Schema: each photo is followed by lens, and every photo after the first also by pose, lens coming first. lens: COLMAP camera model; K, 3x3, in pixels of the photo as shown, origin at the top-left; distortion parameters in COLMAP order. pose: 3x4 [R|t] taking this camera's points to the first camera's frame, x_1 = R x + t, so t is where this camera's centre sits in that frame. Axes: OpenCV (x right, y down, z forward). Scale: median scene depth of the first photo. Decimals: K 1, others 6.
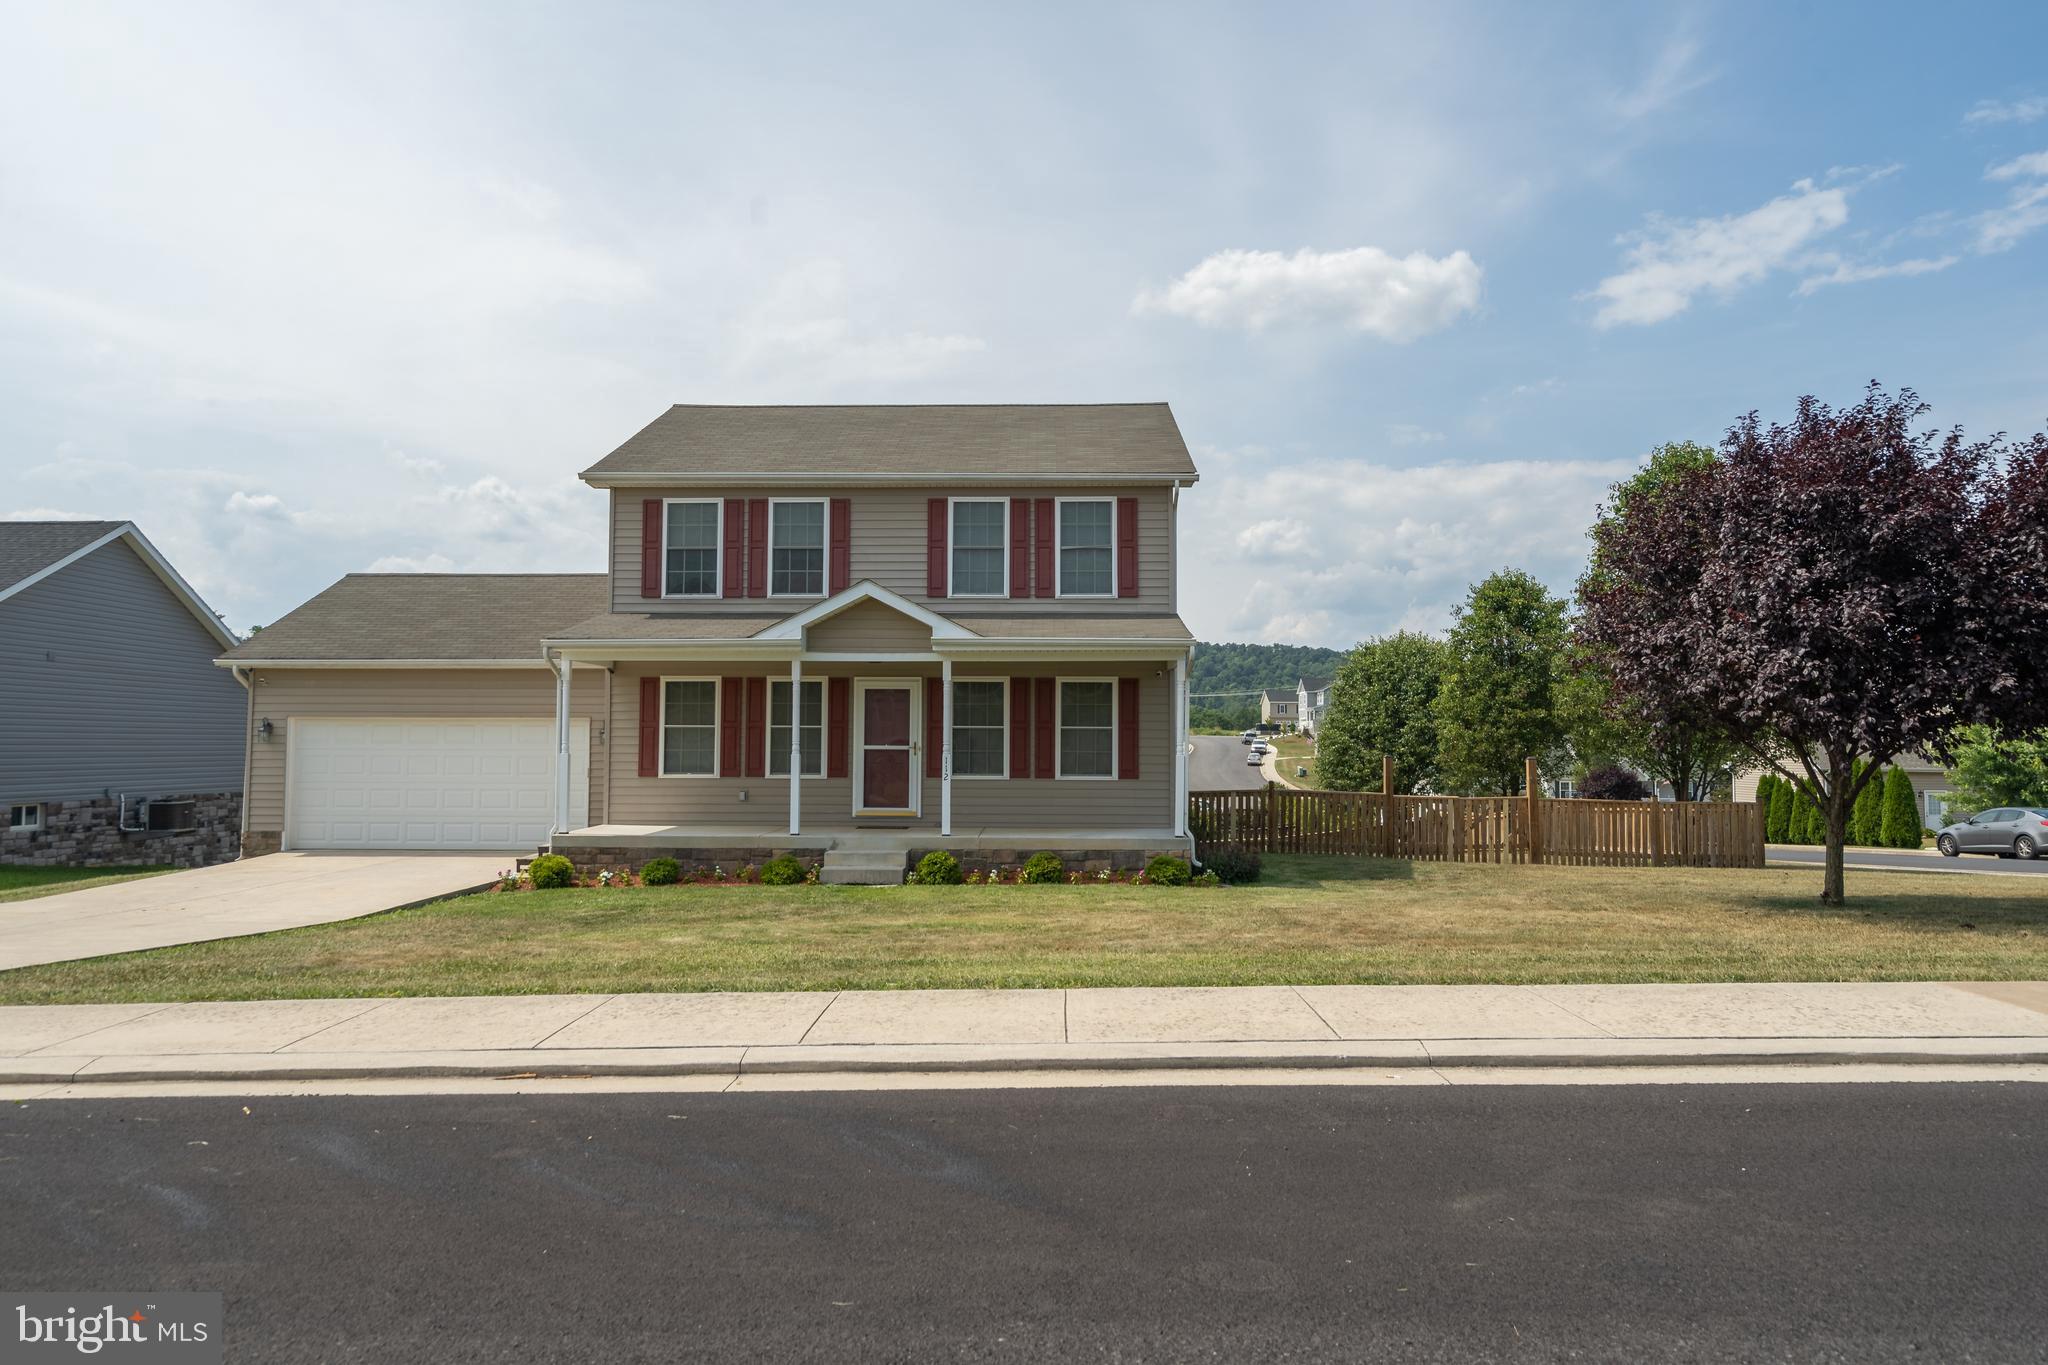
lens RADIAL K [[1250.6, 0, 1024.0], [0, 1250.6, 682.5], [0, 0, 1]] dist [-0.005694, -0.000233]
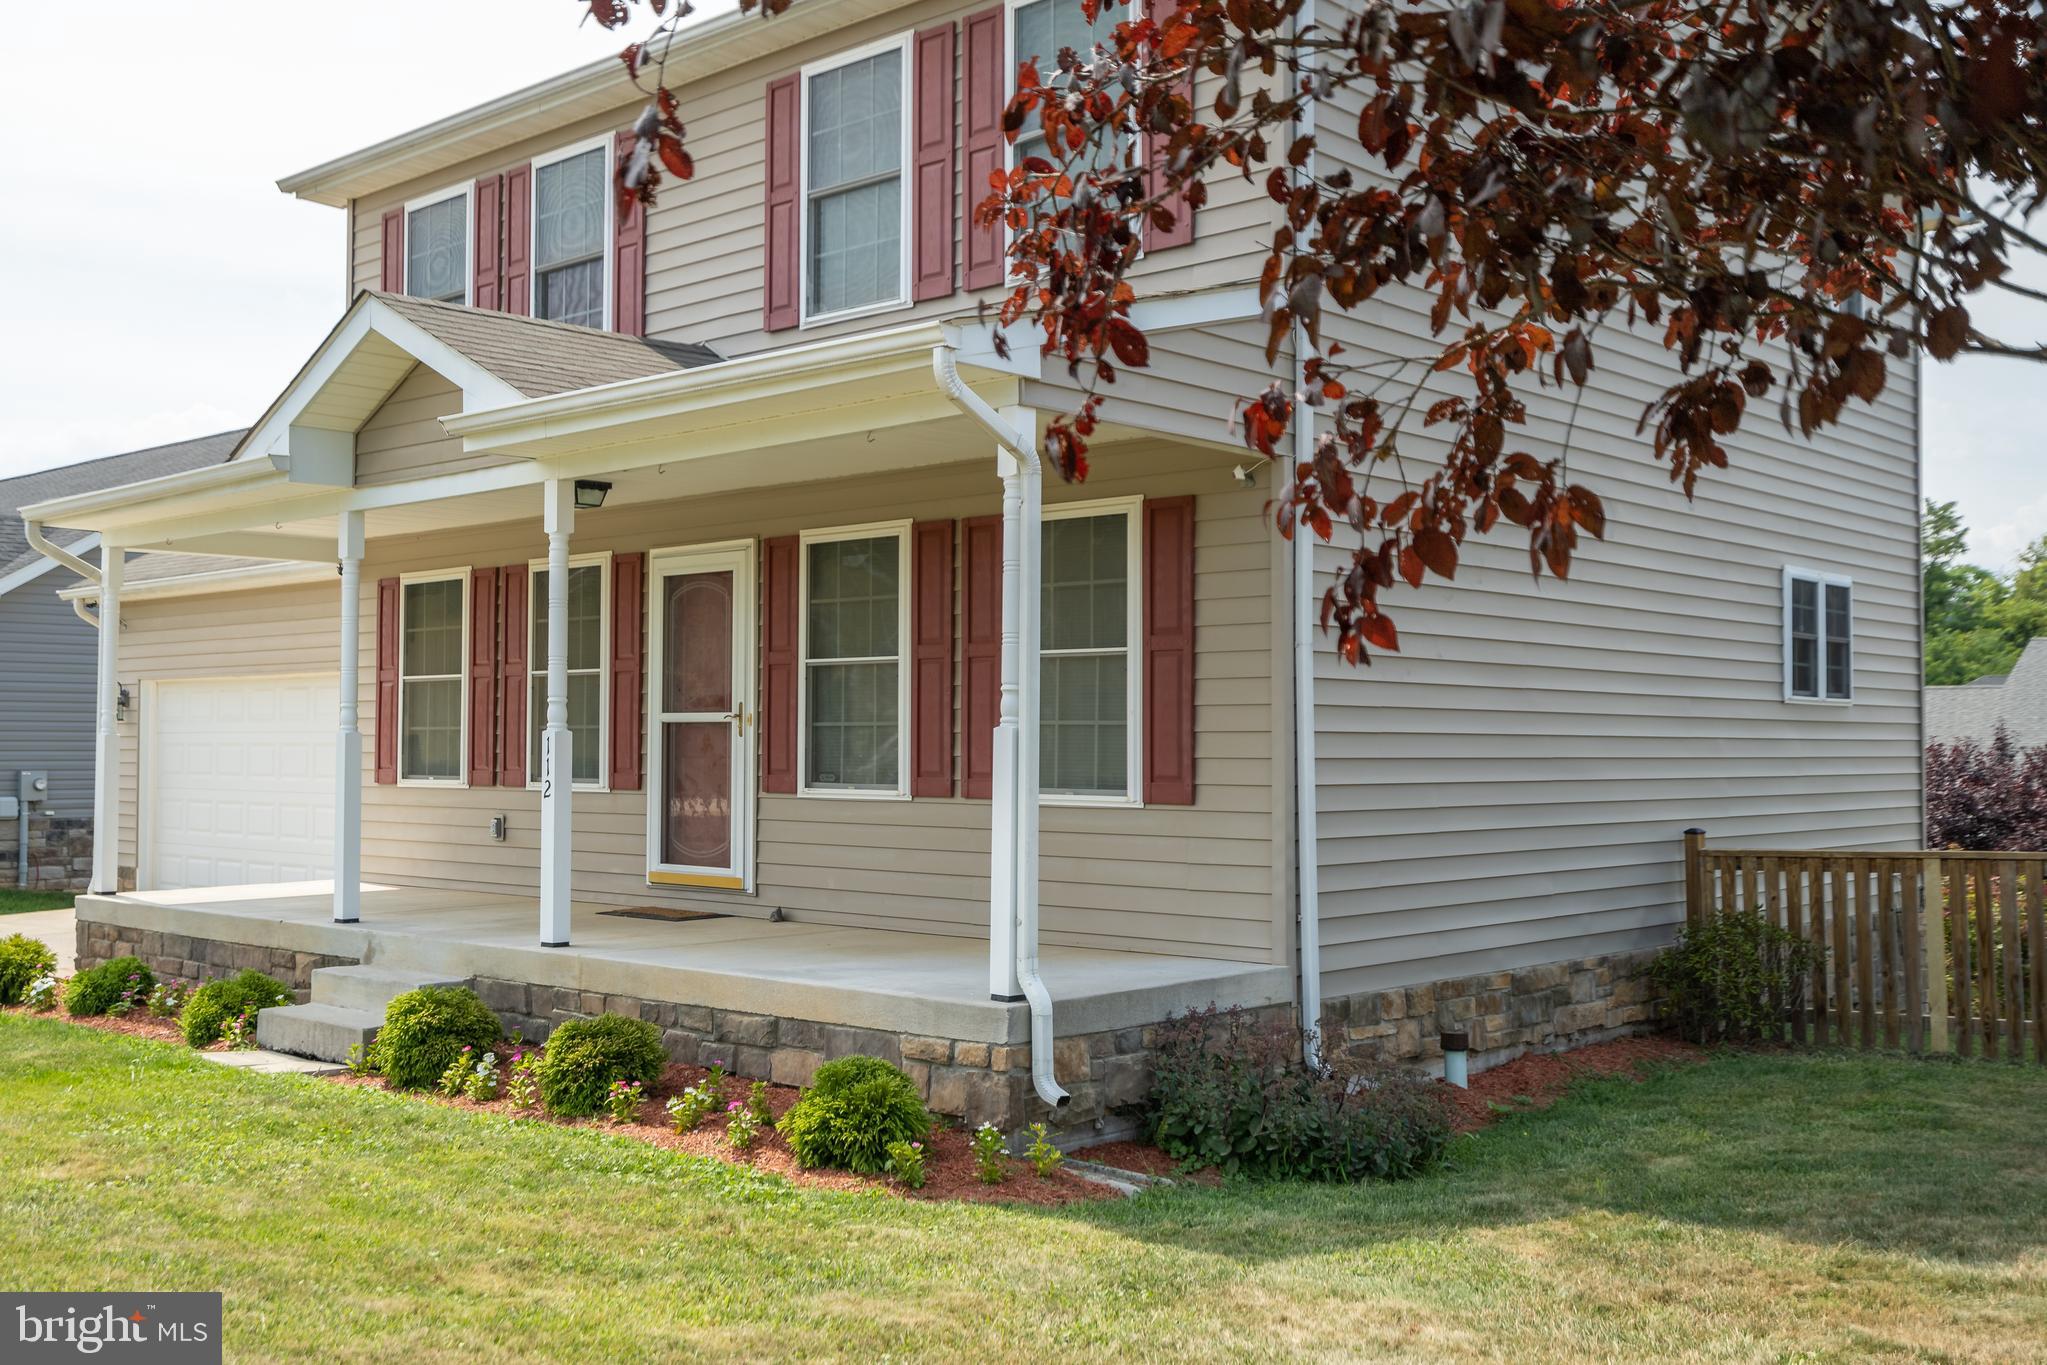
lens RADIAL K [[2017.5, 0, 1023.5], [0, 2017.5, 682.5], [0, 0, 1]] dist [-0.002954, 0.004776]
pose [[0.755312, -0.023744, -0.654936, 0.395916], [0.032861, 0.999459, 0.001664, 0.042743], [0.654541, -0.022778, 0.755683, 0.574041]]
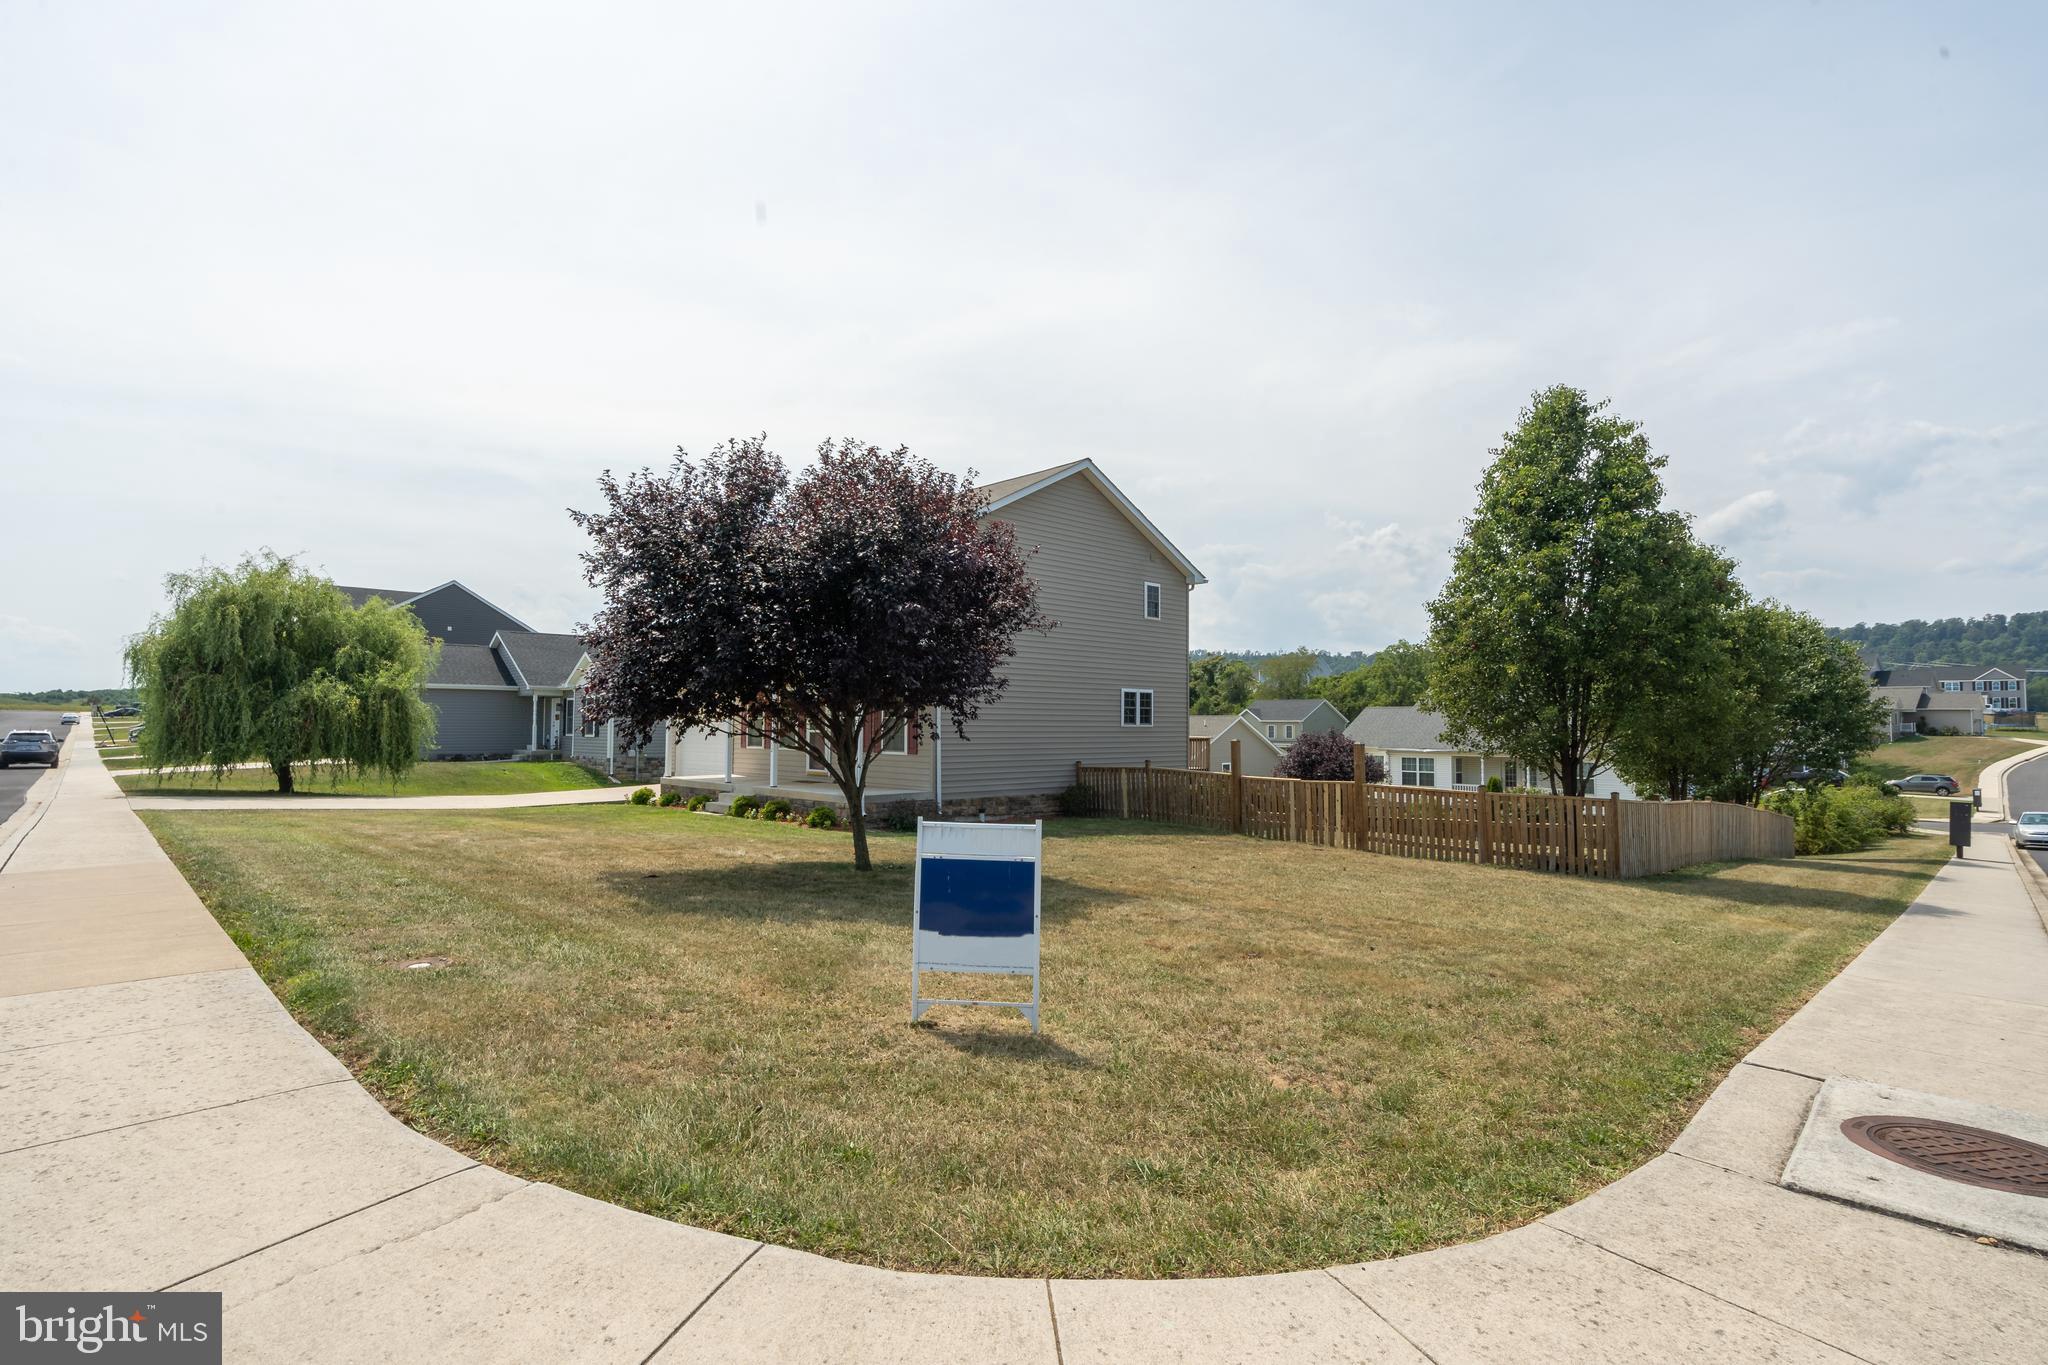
lens RADIAL K [[973.6, 0, 1024.0], [0, 973.6, 682.5], [0, 0, 1]] dist [-0.000805, -0.000015]
pose [[0.710379, -0.032071, -0.703088, 0.927733], [0.032327, 0.999394, -0.012924, 0.015021], [0.703077, -0.013547, 0.710985, 0.314446]]
